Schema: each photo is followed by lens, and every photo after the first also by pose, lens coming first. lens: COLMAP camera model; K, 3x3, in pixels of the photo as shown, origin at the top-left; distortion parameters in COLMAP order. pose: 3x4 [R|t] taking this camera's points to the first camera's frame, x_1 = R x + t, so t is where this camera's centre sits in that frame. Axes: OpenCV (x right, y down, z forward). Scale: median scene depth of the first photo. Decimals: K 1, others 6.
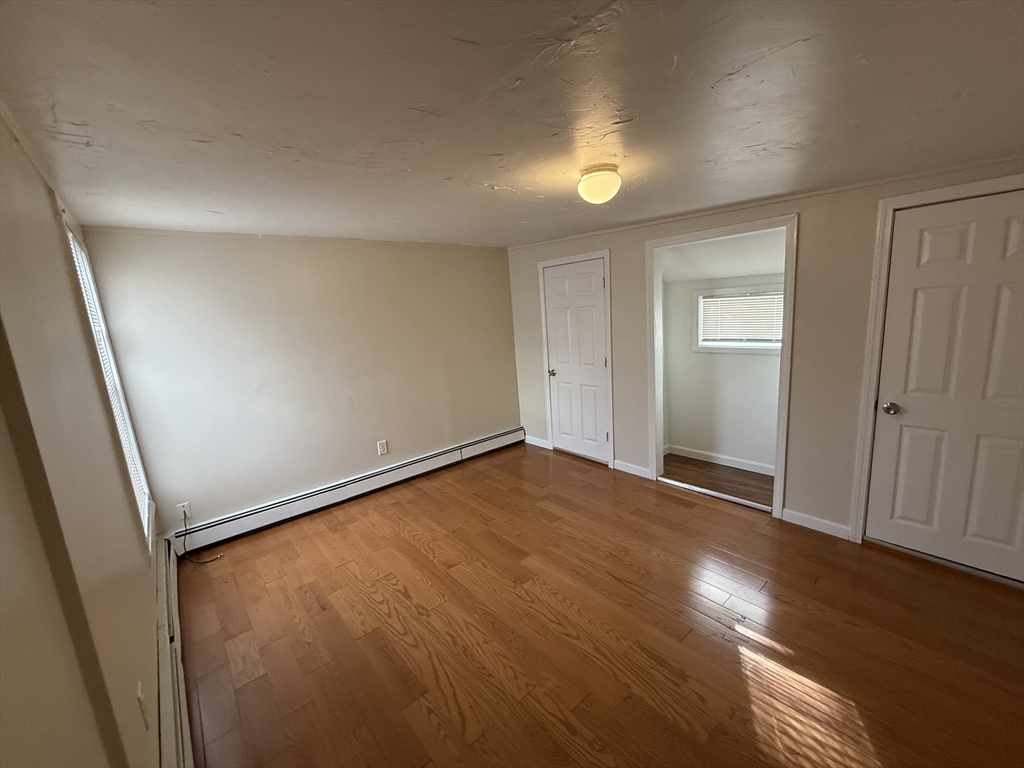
lens RADIAL K [[404.8, 0, 512.0], [0, 404.8, 384.0], [0, 0, 1]] dist [0.000206, 0.000255]
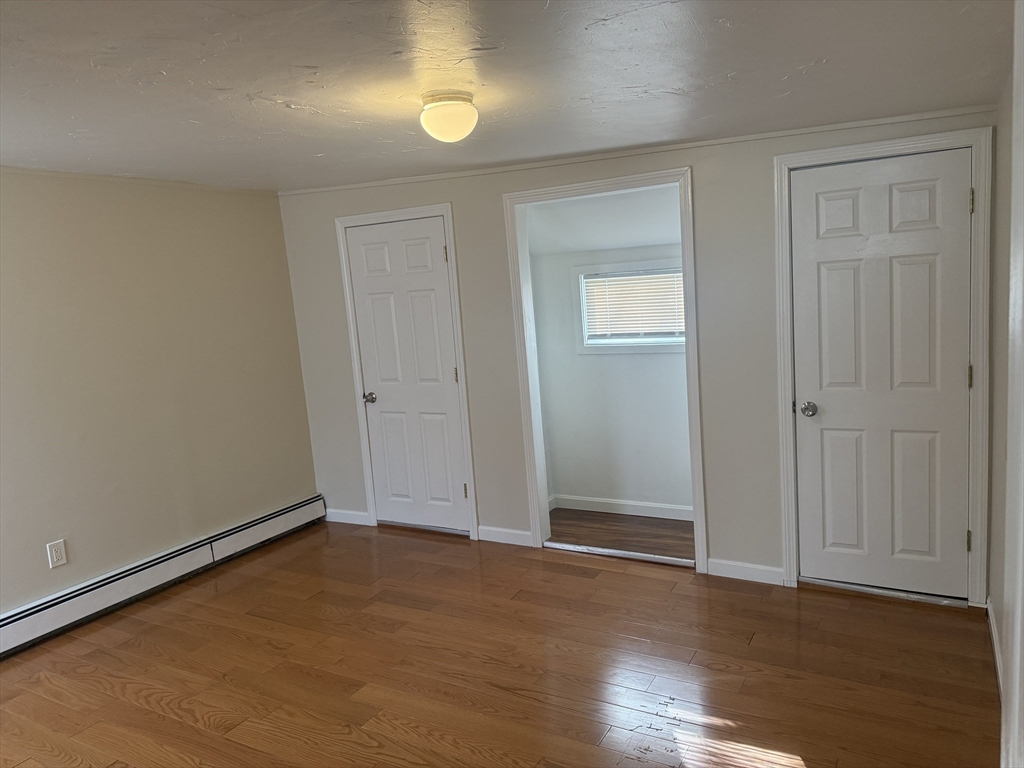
lens RADIAL K [[715.0, 0, 512.0], [0, 715.0, 384.0], [0, 0, 1]] dist [0.020913, -0.001383]
pose [[0.941969, -0.048492, 0.332179, -0.078515], [0.071396, 0.995813, -0.057090, 0.040109], [-0.328019, 0.077493, 0.941487, -0.128684]]
